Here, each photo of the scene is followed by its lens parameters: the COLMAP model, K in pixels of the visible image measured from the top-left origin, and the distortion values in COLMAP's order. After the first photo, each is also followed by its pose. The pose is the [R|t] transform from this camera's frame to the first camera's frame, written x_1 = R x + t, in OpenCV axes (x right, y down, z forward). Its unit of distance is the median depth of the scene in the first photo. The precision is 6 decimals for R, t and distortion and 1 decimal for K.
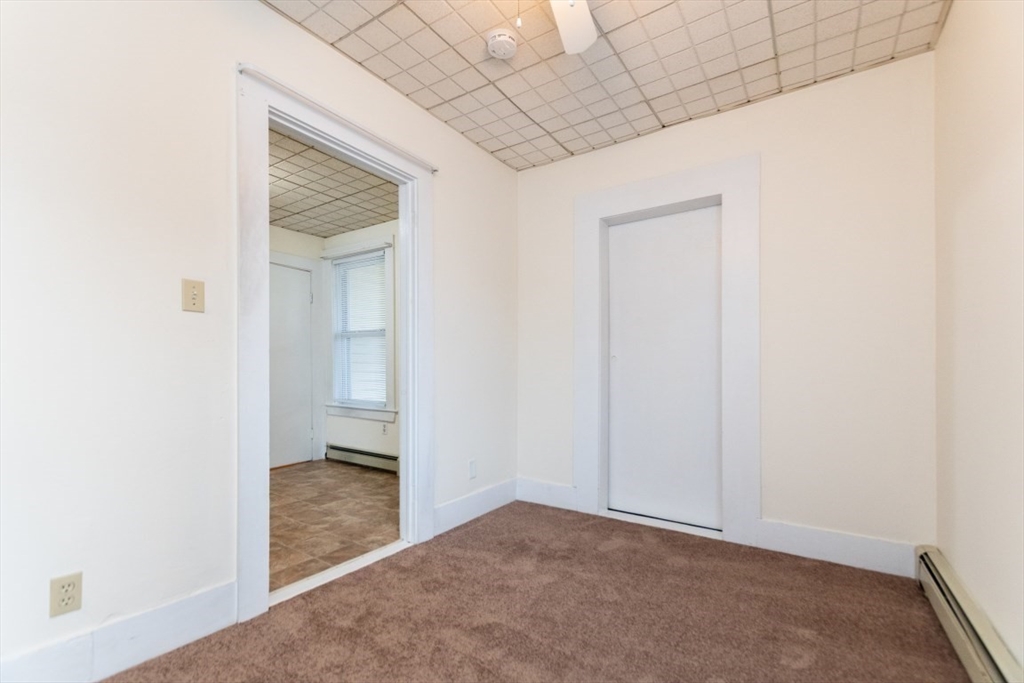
lens RADIAL K [[443.1, 0, 515.9], [0, 443.1, 373.6], [0, 0, 1]] dist [0.001681, -0.004526]
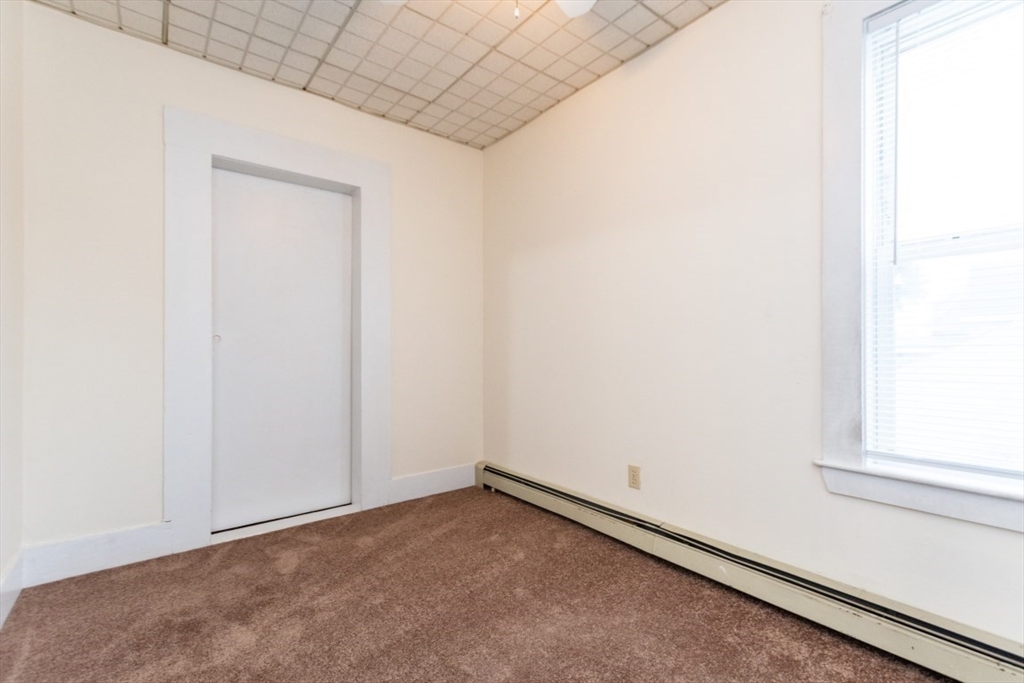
lens RADIAL K [[443.1, 0, 493.7], [0, 443.1, 354.6], [0, 0, 1]] dist [0.001681, -0.004526]
pose [[0.316104, -0.020733, 0.948498, -0.461129], [0.005550, 0.999784, 0.020005, -0.025021], [-0.948708, -0.001059, 0.316151, 0.364543]]
